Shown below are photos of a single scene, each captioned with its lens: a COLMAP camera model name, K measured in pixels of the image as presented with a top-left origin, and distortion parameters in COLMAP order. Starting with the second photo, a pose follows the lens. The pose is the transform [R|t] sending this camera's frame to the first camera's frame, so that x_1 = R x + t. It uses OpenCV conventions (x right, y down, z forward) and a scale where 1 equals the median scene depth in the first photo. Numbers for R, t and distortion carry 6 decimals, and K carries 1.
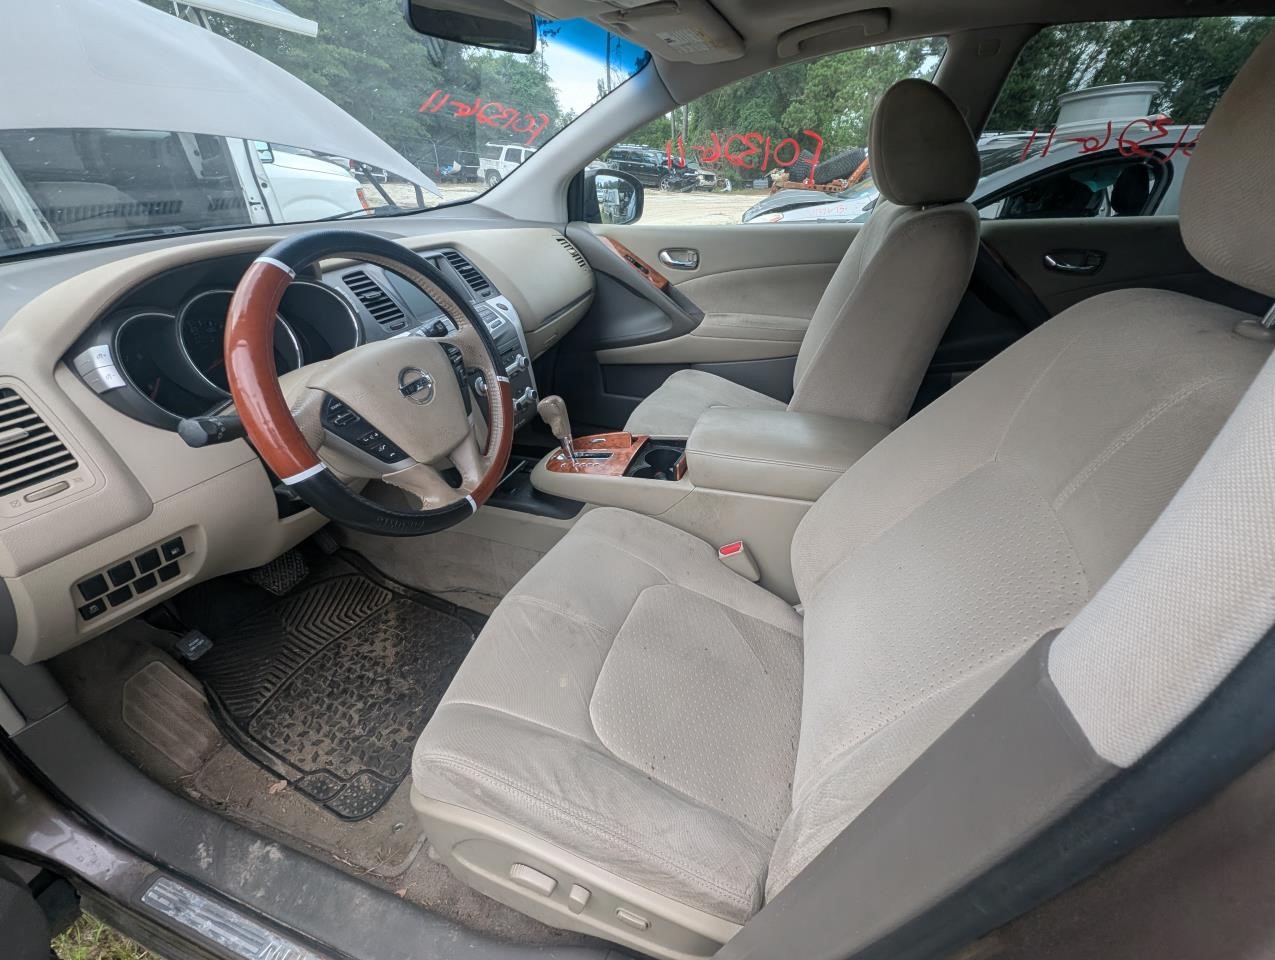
lens RADIAL K [[527.2, 0, 637.5], [0, 527.2, 480.0], [0, 0, 1]] dist [0.001157, -0.000164]
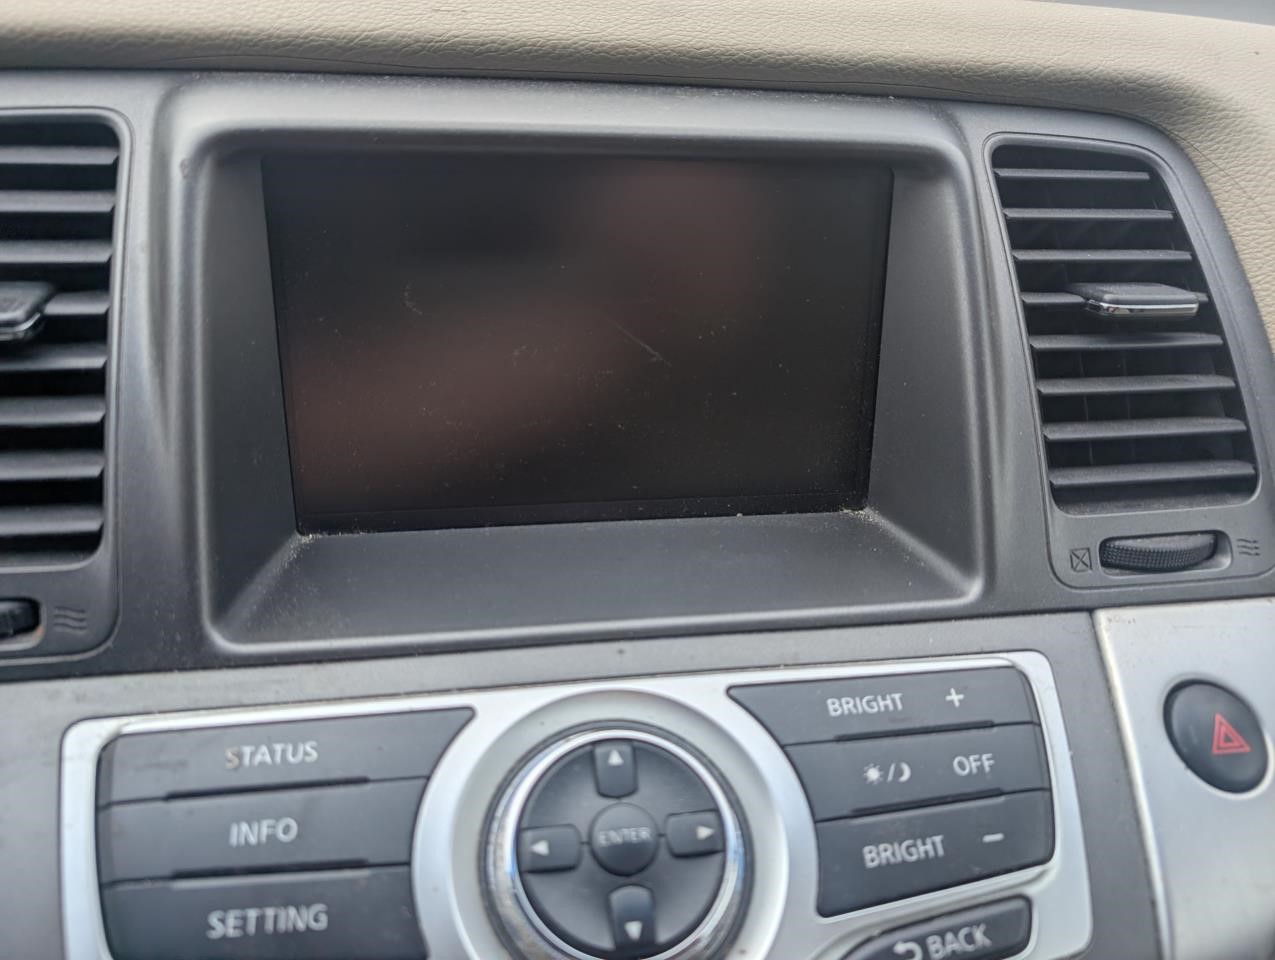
lens RADIAL K [[914.7, 0, 642.6], [0, 914.7, 485.1], [0, 0, 1]] dist [-0.005202, -0.002833]
pose [[0.467762, 0.487876, -0.737004, -0.151598], [-0.502523, 0.832764, 0.232325, -0.269950], [0.727097, 0.261689, 0.634704, 0.597771]]
